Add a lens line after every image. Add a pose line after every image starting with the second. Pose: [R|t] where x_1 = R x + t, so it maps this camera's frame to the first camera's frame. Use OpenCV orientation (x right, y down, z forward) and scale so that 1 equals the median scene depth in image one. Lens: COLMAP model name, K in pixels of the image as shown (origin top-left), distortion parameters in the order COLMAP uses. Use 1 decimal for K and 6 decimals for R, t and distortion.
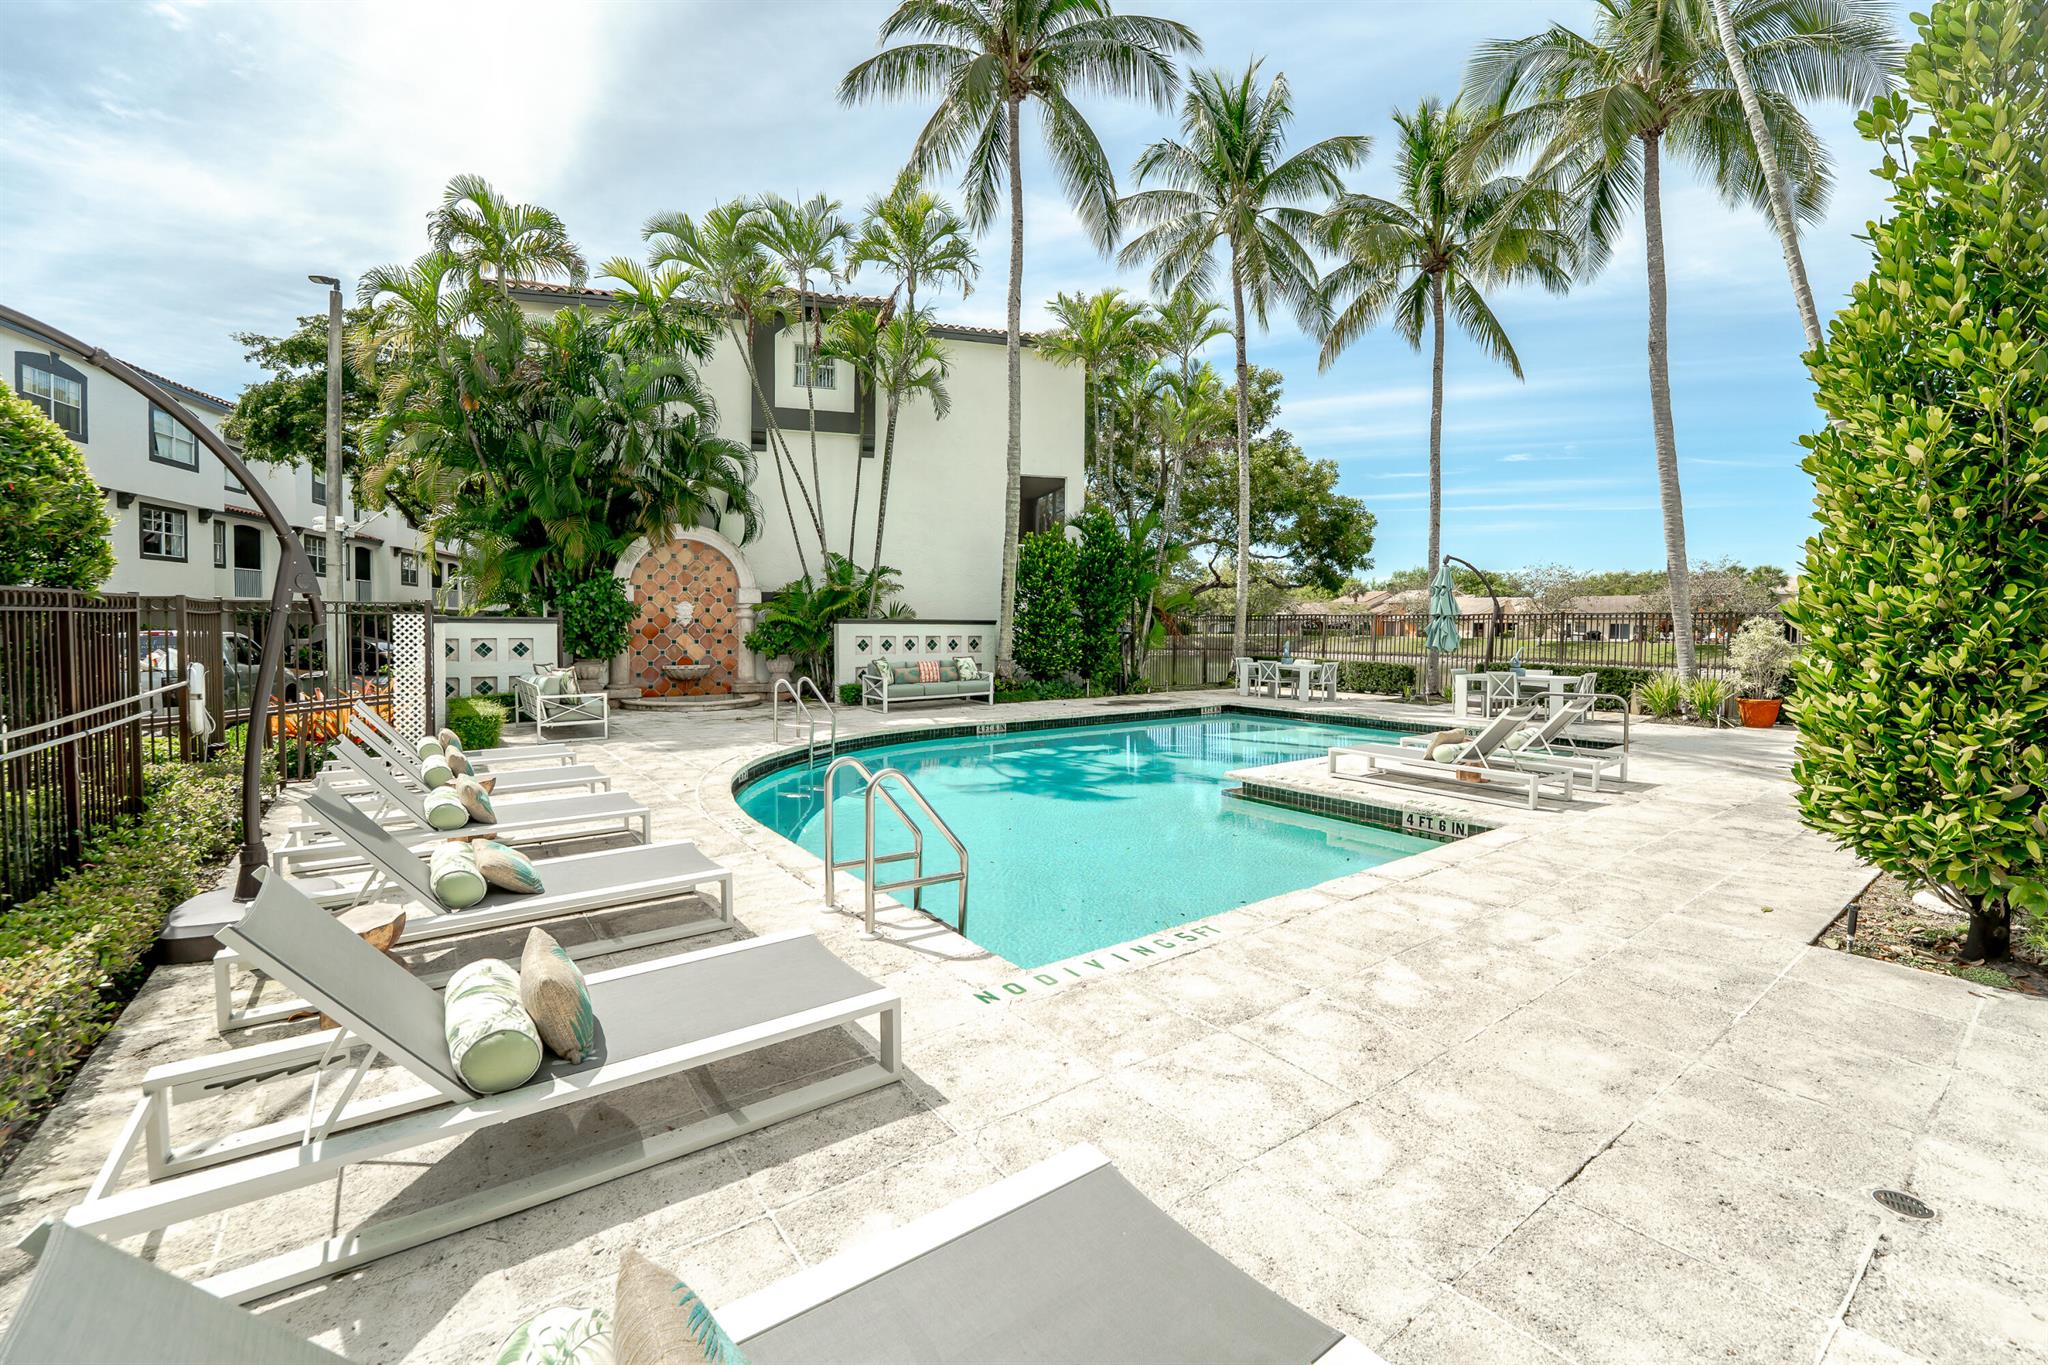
lens RADIAL K [[852.1, 0, 1013.4], [0, 852.1, 681.4], [0, 0, 1]] dist [-0.023114, 0.000122]
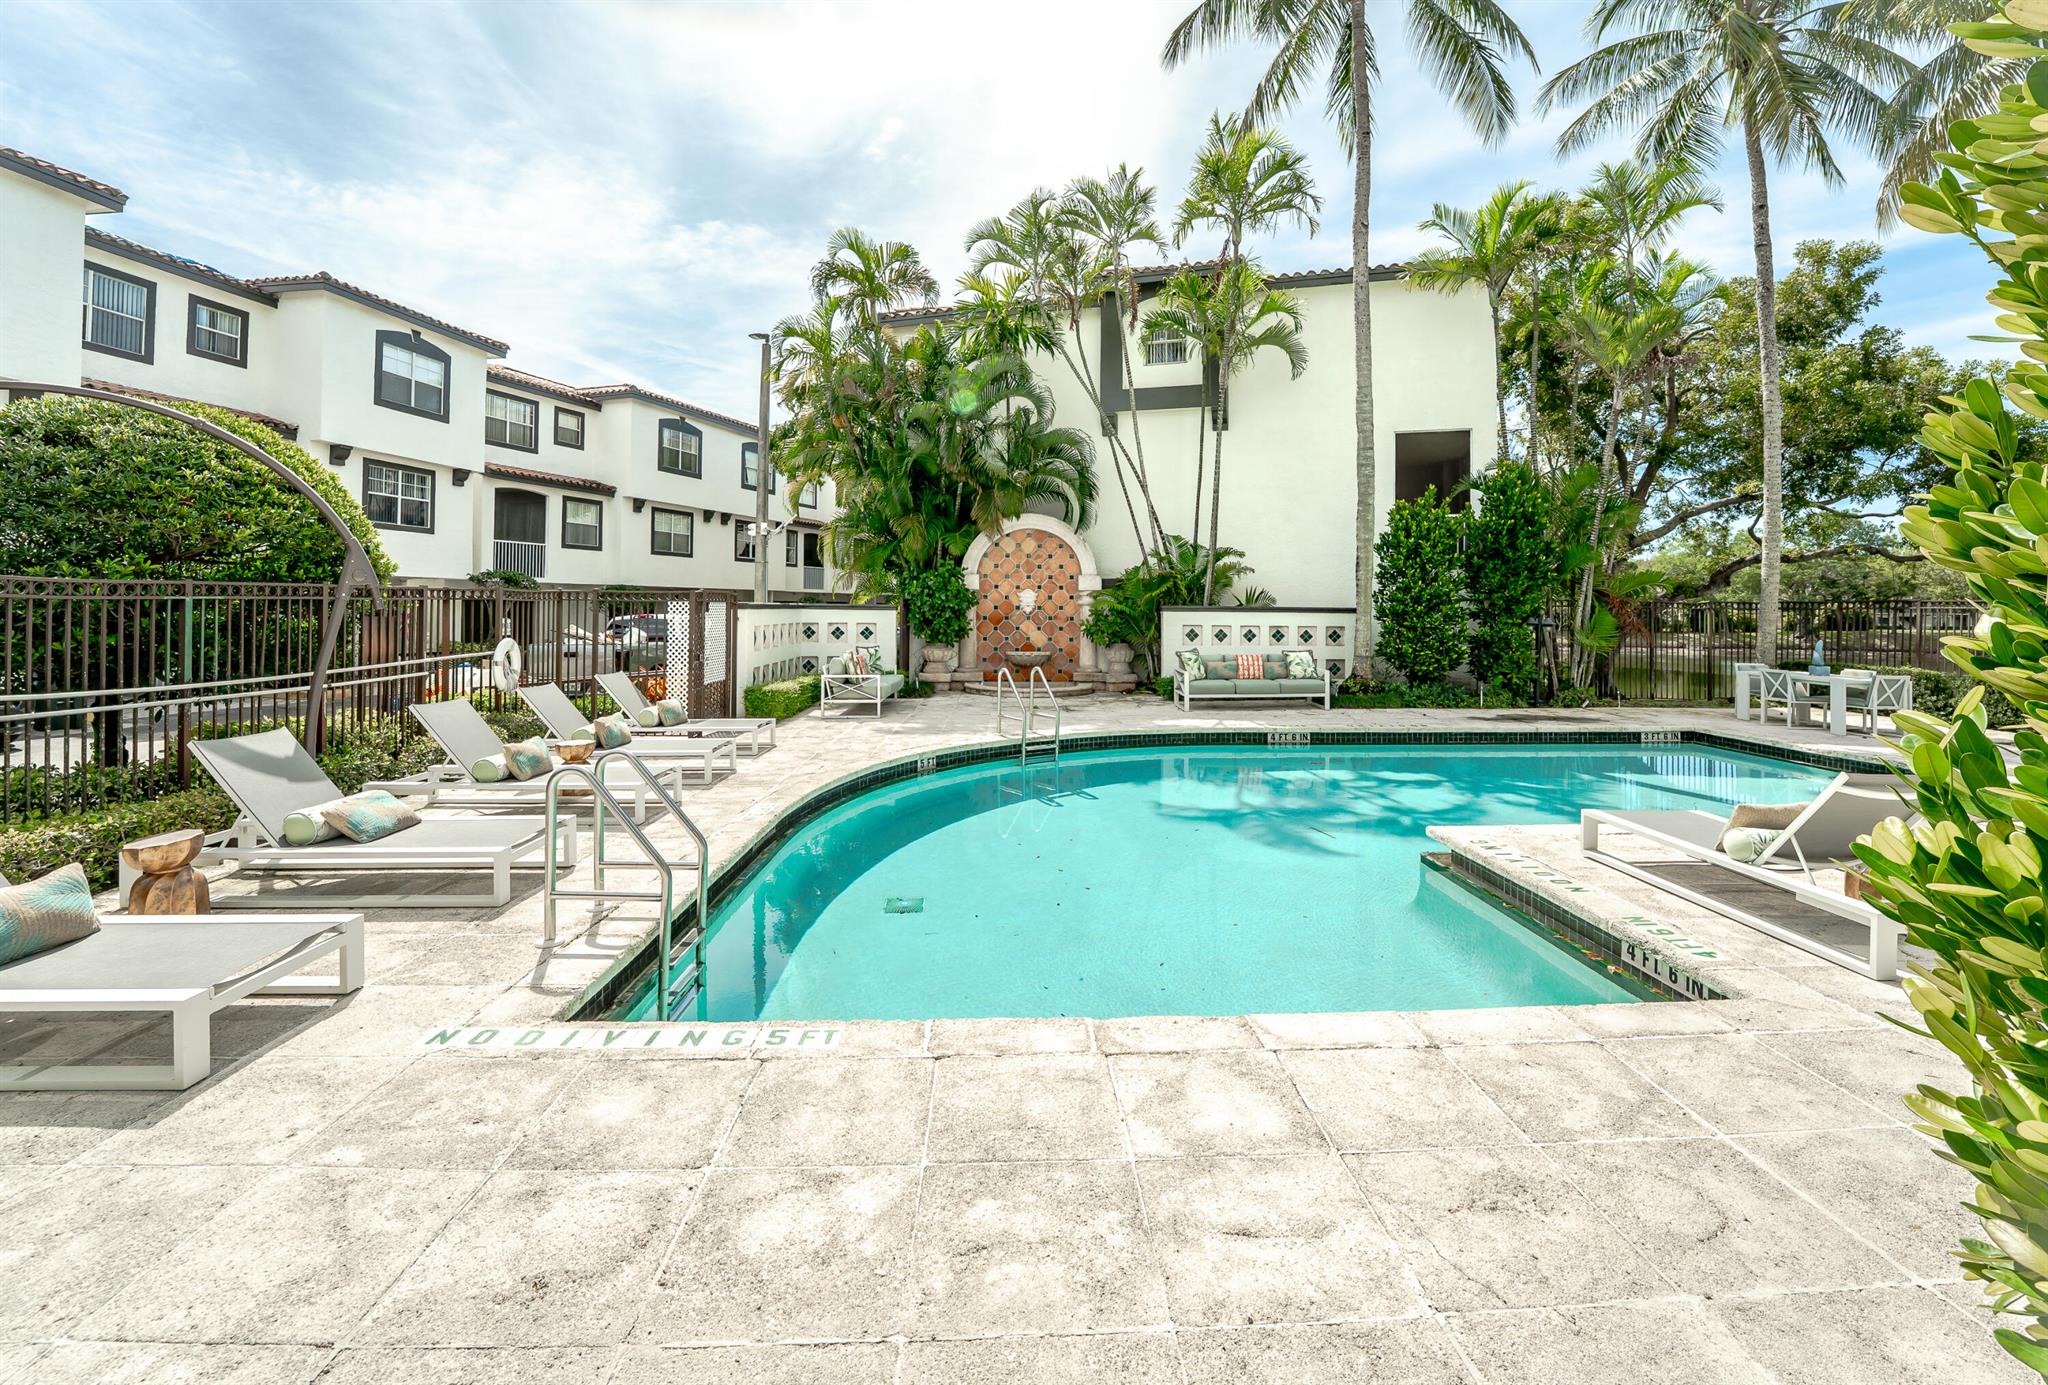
lens RADIAL K [[882.7, 0, 1051.1], [0, 882.7, 623.8], [0, 0, 1]] dist [-0.024792, 0.000315]
pose [[0.835480, 0.010854, -0.549413, 0.220883], [-0.040818, 0.998269, -0.042349, -0.008633], [0.548003, 0.057807, 0.834477, 0.131221]]
